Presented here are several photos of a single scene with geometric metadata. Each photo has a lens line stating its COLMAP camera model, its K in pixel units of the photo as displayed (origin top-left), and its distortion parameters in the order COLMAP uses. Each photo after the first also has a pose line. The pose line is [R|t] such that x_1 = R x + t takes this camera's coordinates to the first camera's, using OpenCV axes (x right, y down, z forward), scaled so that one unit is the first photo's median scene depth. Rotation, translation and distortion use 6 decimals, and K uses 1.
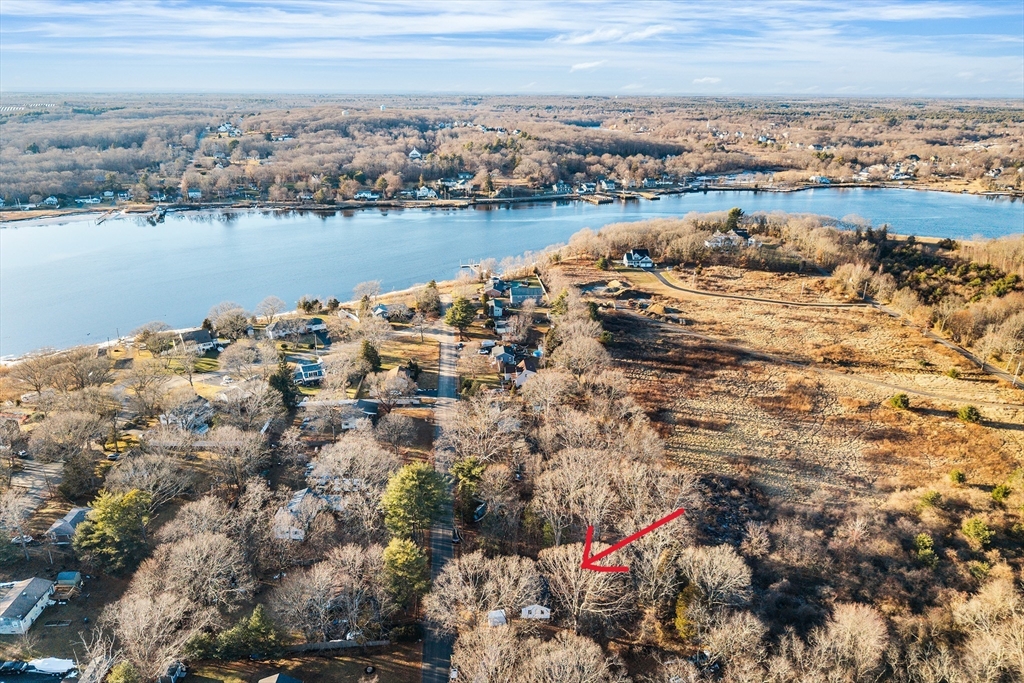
lens RADIAL K [[683.8, 0, 512.0], [0, 683.8, 341.5], [0, 0, 1]] dist [0.089934, -0.000851]
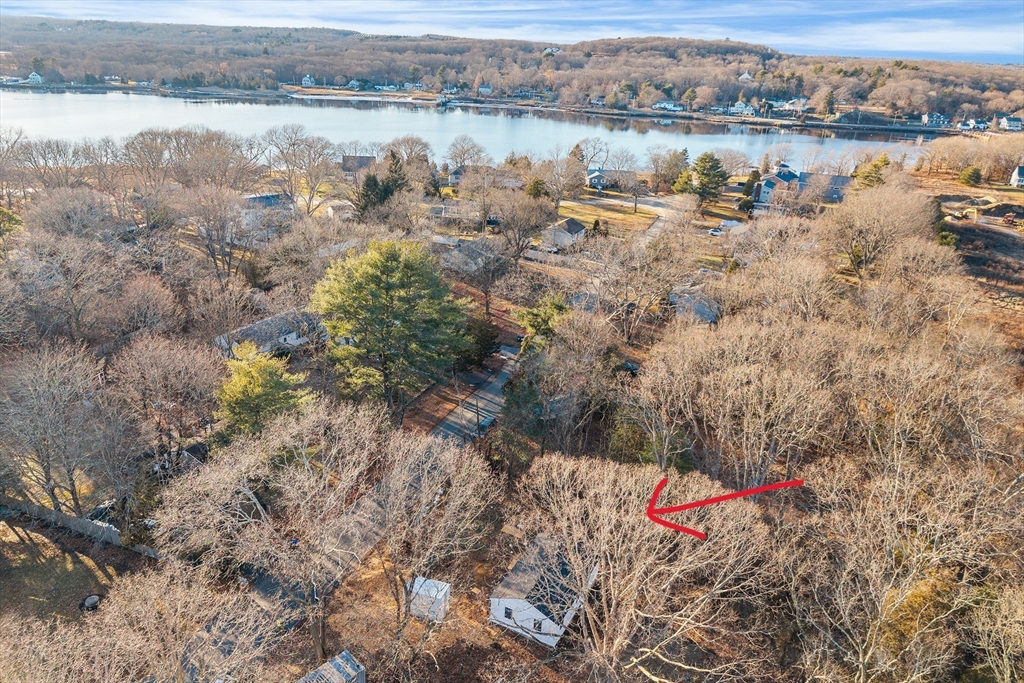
lens RADIAL K [[723.5, 0, 512.0], [0, 723.5, 341.5], [0, 0, 1]] dist [0.003196, -0.001926]
pose [[0.891166, 0.201146, -0.406648, 0.032729], [-0.191340, 0.979362, 0.065116, 0.043140], [0.411354, 0.019779, 0.911261, 0.125931]]
